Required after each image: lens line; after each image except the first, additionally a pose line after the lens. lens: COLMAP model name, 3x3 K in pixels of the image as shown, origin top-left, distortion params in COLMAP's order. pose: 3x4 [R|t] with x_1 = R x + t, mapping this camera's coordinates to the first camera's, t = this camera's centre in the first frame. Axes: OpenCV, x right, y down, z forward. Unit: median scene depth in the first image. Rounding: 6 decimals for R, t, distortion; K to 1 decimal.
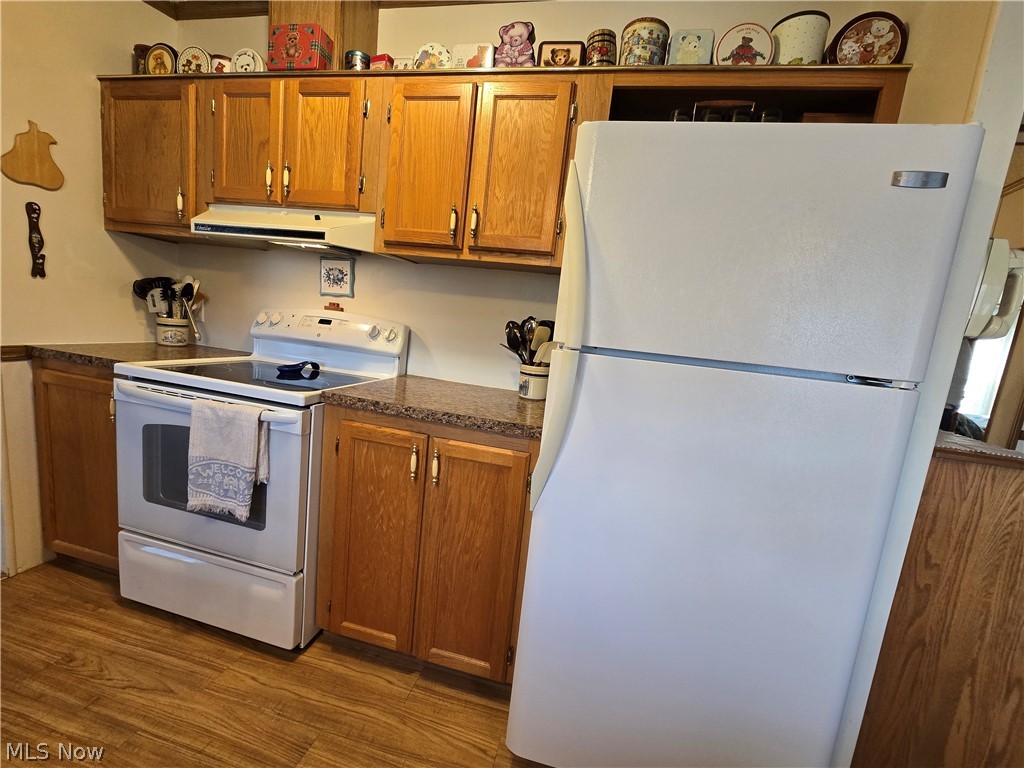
lens RADIAL K [[422.4, 0, 512.0], [0, 422.4, 384.0], [0, 0, 1]] dist [-0.001198, 0.000008]
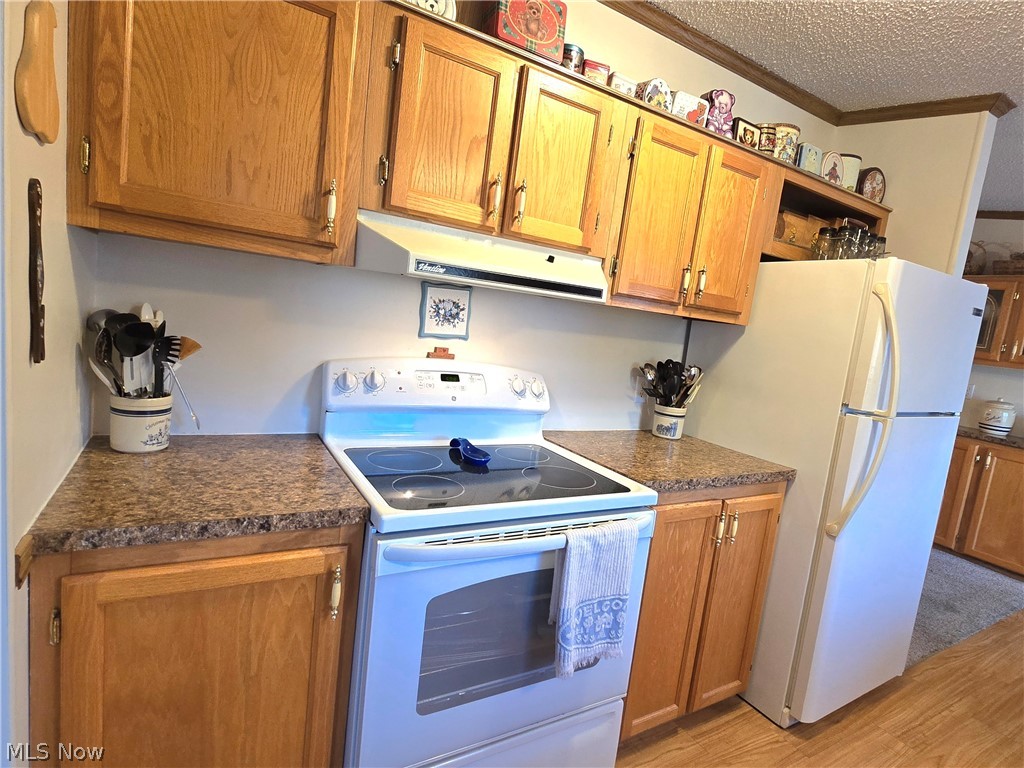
lens RADIAL K [[536.5, 0, 512.0], [0, 536.5, 384.0], [0, 0, 1]] dist [-0.000331, -0.000410]
pose [[0.729896, -0.110538, 0.674562, -1.208170], [0.059032, 0.993345, 0.098901, -0.271974], [-0.681005, -0.032367, 0.731563, 0.331379]]
